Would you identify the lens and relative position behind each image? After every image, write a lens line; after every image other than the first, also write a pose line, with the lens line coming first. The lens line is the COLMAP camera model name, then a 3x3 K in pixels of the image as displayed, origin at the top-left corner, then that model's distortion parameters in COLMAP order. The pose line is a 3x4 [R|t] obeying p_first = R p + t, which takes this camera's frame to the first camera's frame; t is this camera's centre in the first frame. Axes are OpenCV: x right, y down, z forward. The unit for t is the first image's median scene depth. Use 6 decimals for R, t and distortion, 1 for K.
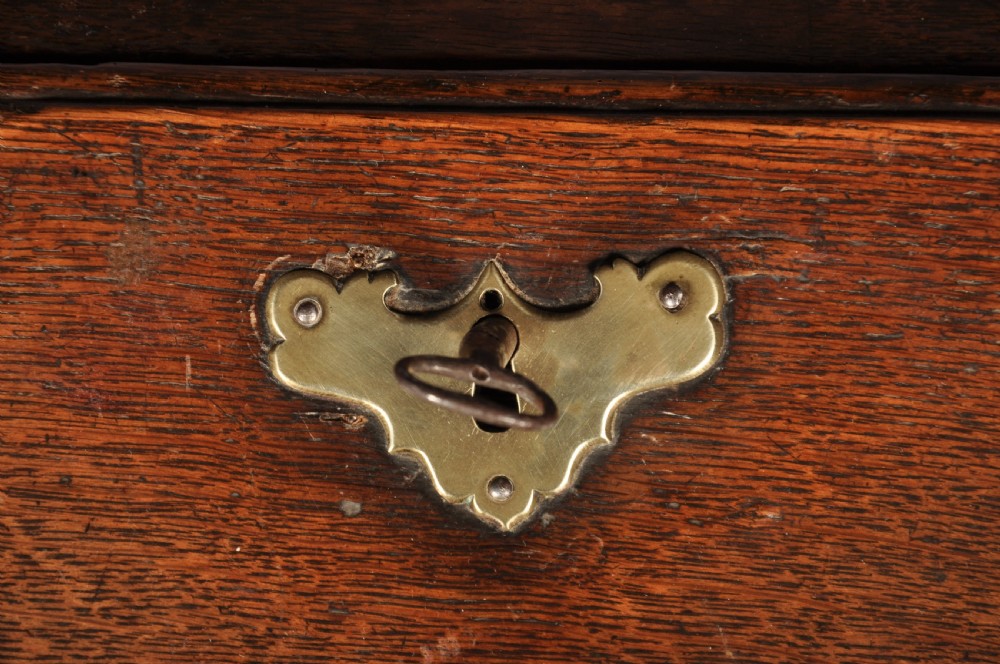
lens RADIAL K [[2041.0, 0, 500.0], [0, 2041.0, 332.0], [0, 0, 1]] dist [0.333518, 0.408627]
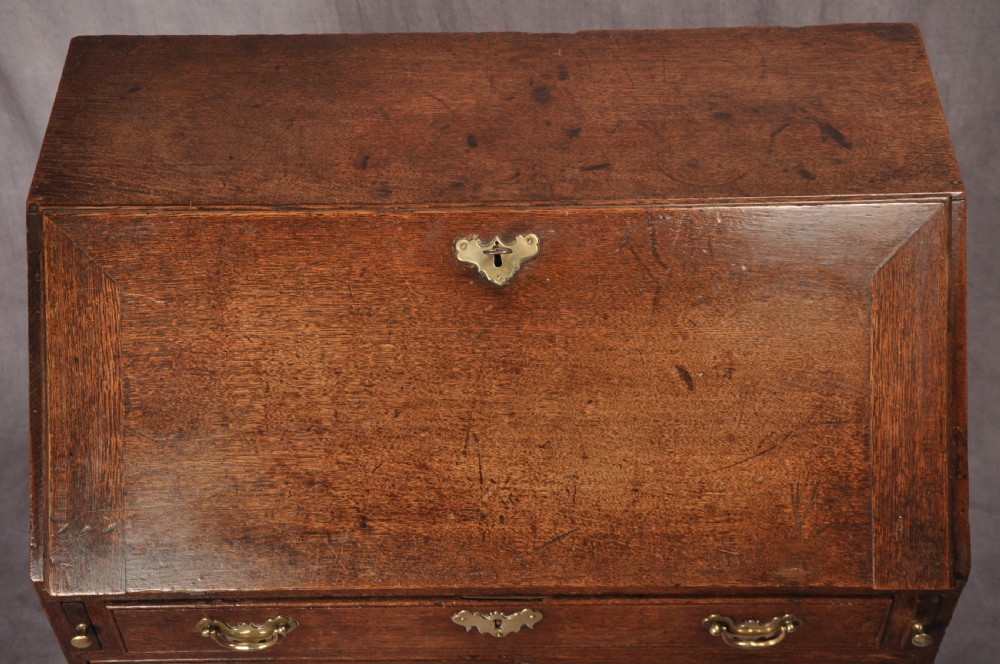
lens RADIAL K [[1875.0, 0, 500.0], [0, 1875.0, 332.0], [0, 0, 1]] dist [0.296239, -0.017715]
pose [[0.997357, -0.034446, 0.063970, -0.323158], [0.036675, 0.998748, -0.034016, 0.391661], [-0.062718, 0.036272, 0.997372, -3.991628]]
